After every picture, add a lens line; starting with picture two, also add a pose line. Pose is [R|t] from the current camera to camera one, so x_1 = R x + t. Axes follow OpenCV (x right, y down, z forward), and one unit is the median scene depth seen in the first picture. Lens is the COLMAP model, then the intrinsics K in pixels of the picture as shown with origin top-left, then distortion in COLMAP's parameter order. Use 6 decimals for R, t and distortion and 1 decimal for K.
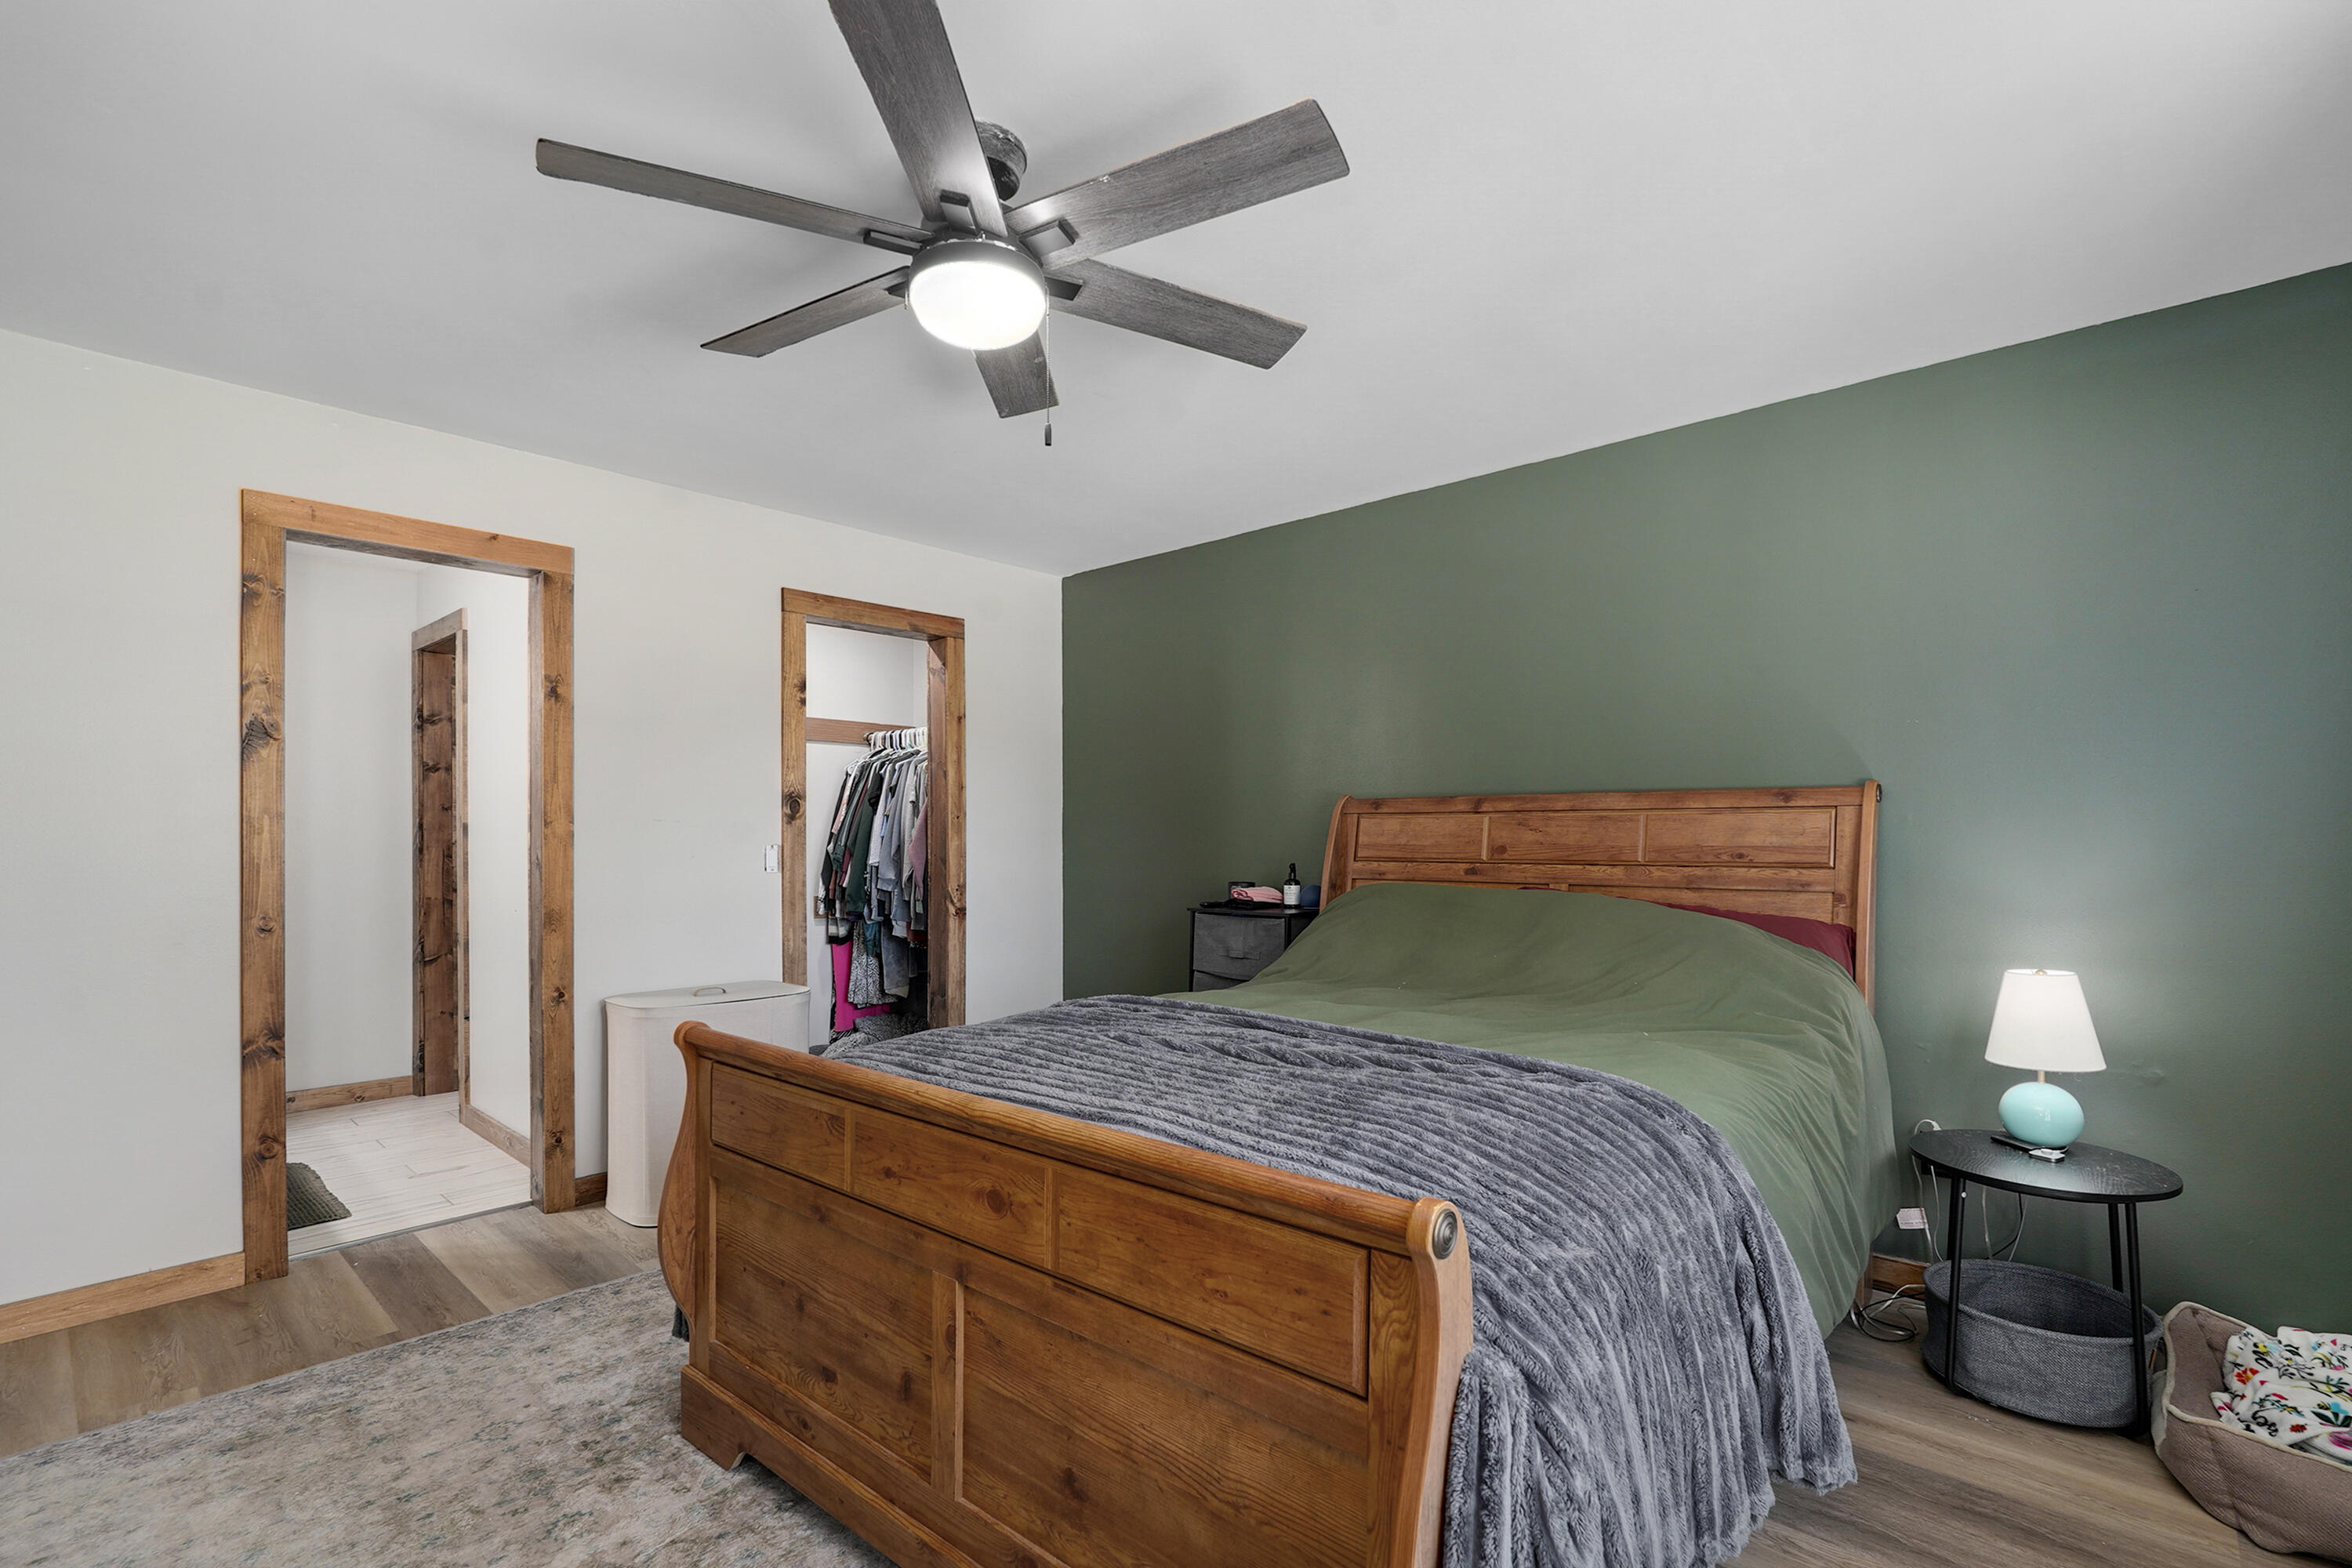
lens RADIAL K [[1080.8, 0, 1225.7], [0, 1080.8, 834.9], [0, 0, 1]] dist [-0.003589, -0.000395]
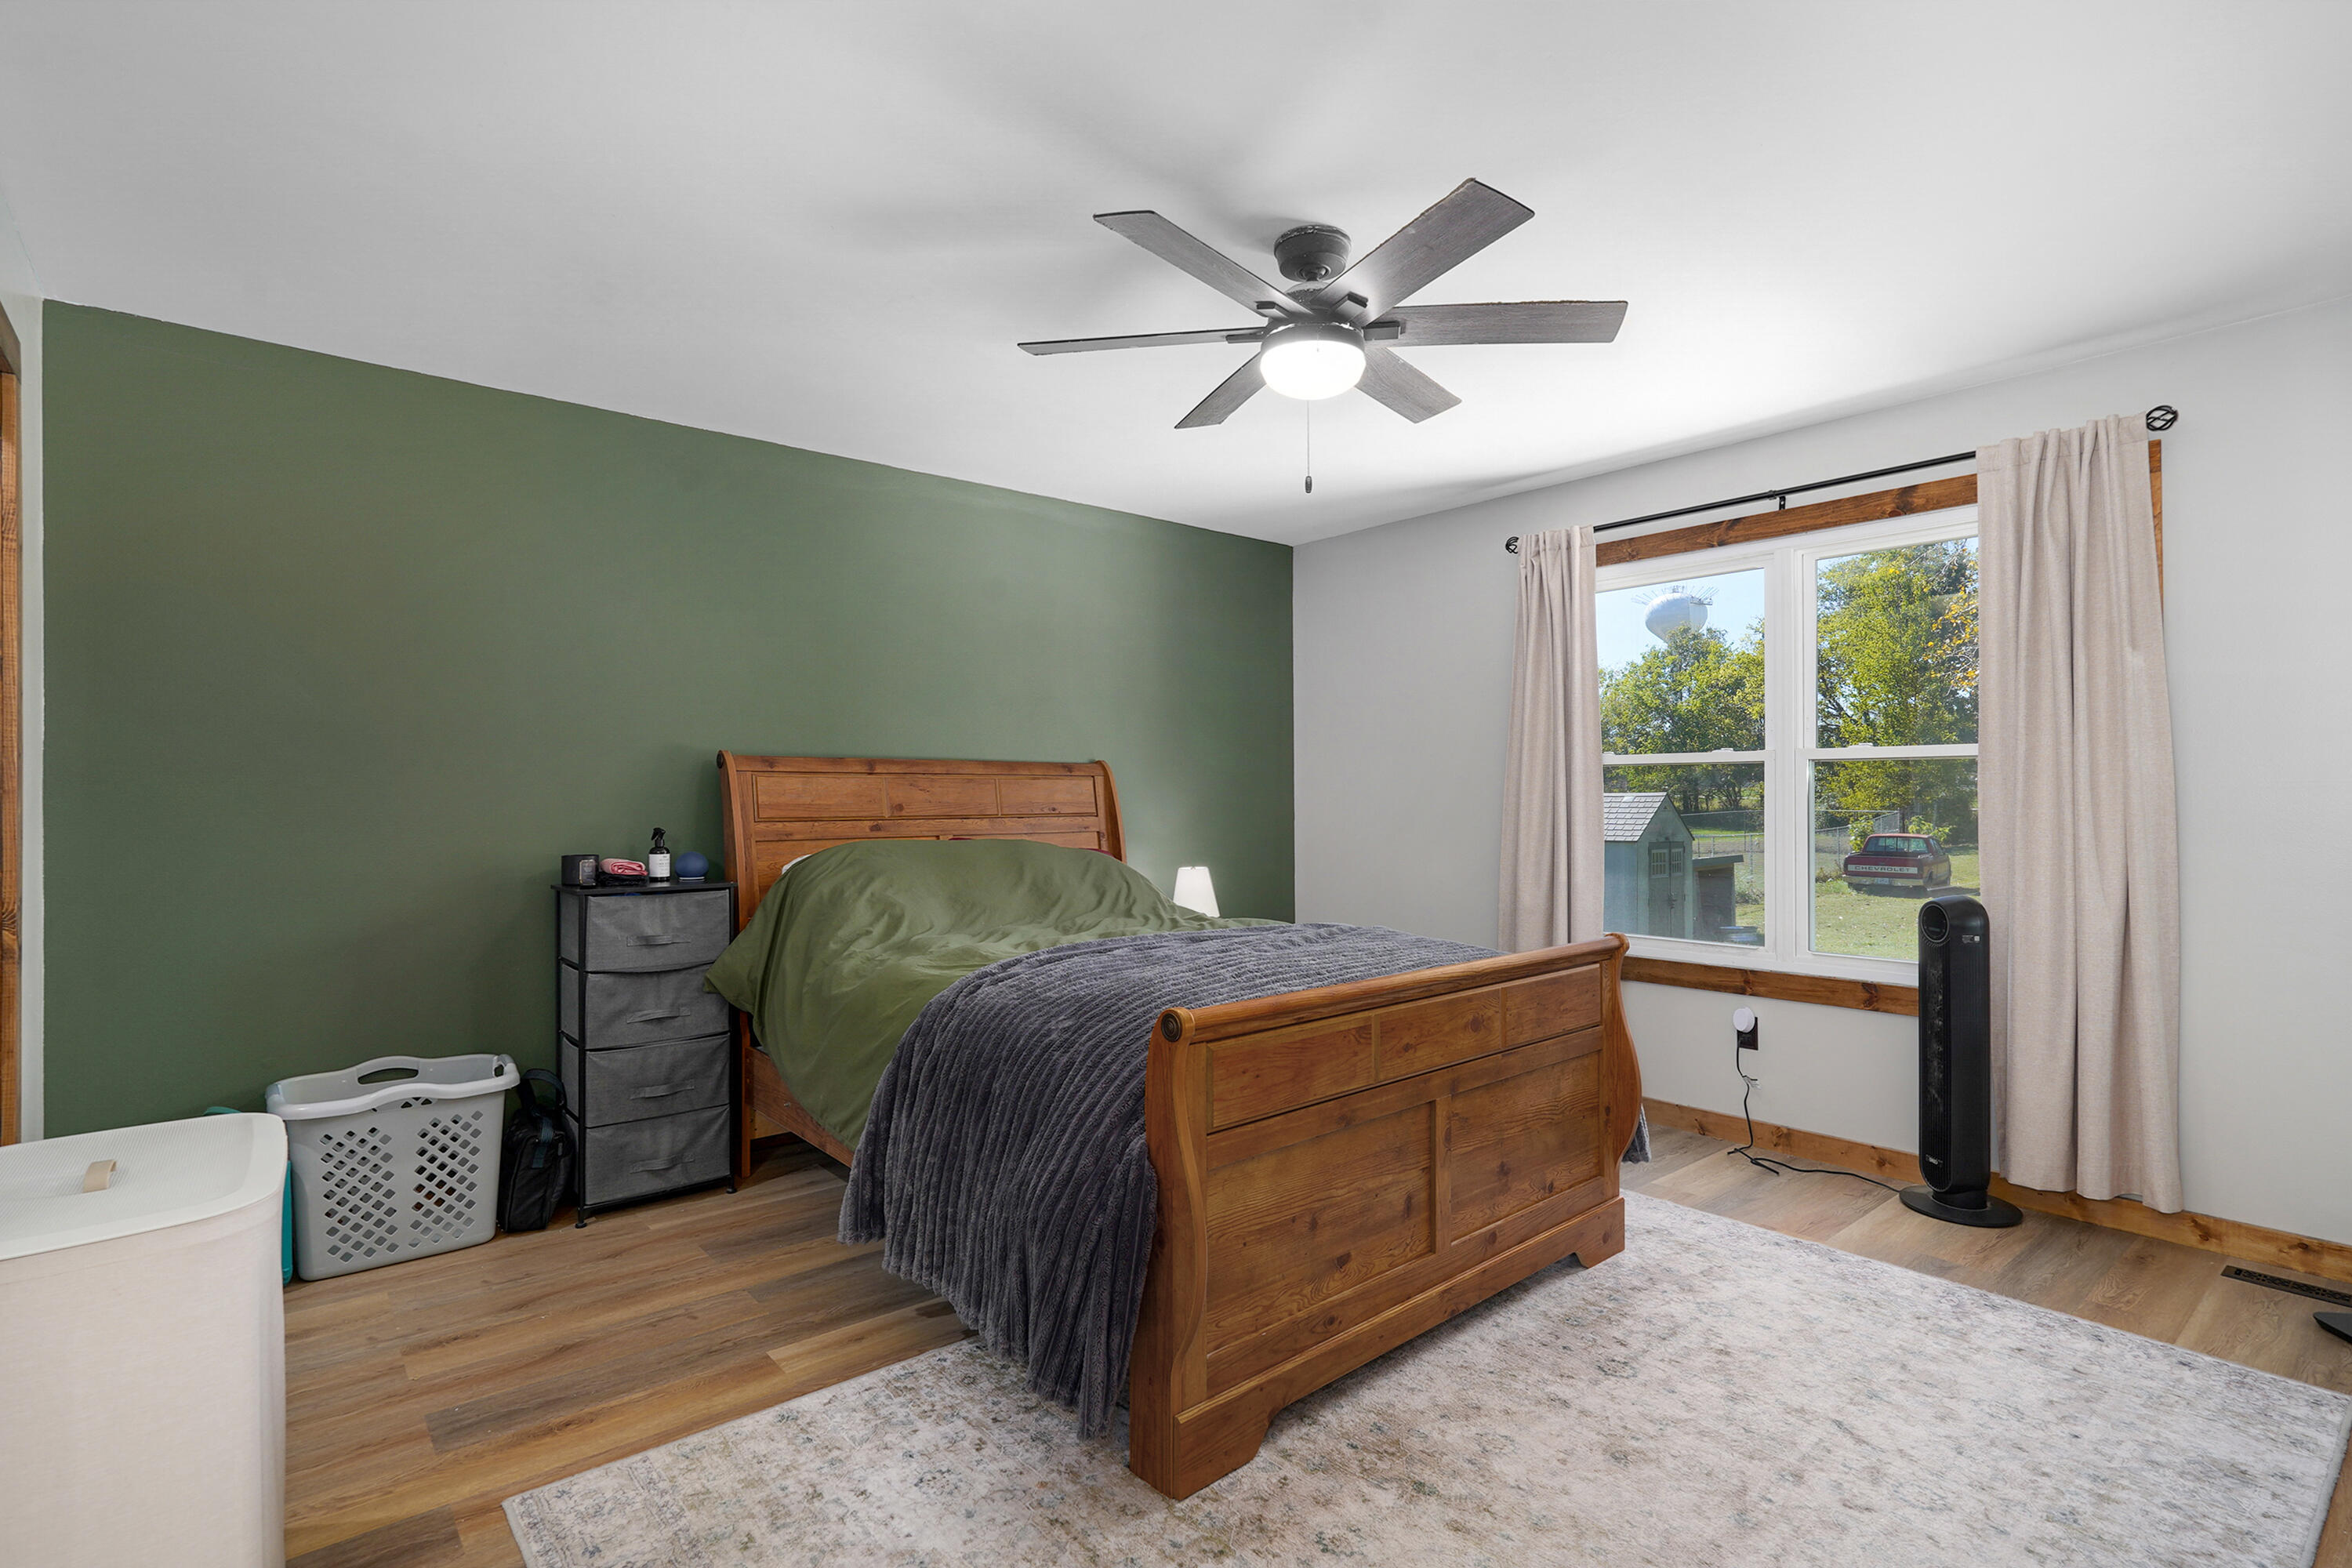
lens RADIAL K [[1136.7, 0, 1173.0], [0, 1136.7, 791.4], [0, 0, 1]] dist [-0.004679, 0.002362]
pose [[0.128032, 0.006938, 0.991746, -1.080896], [0.001288, 0.999974, -0.007162, 0.006738], [-0.991769, 0.002194, 0.128020, 0.694826]]
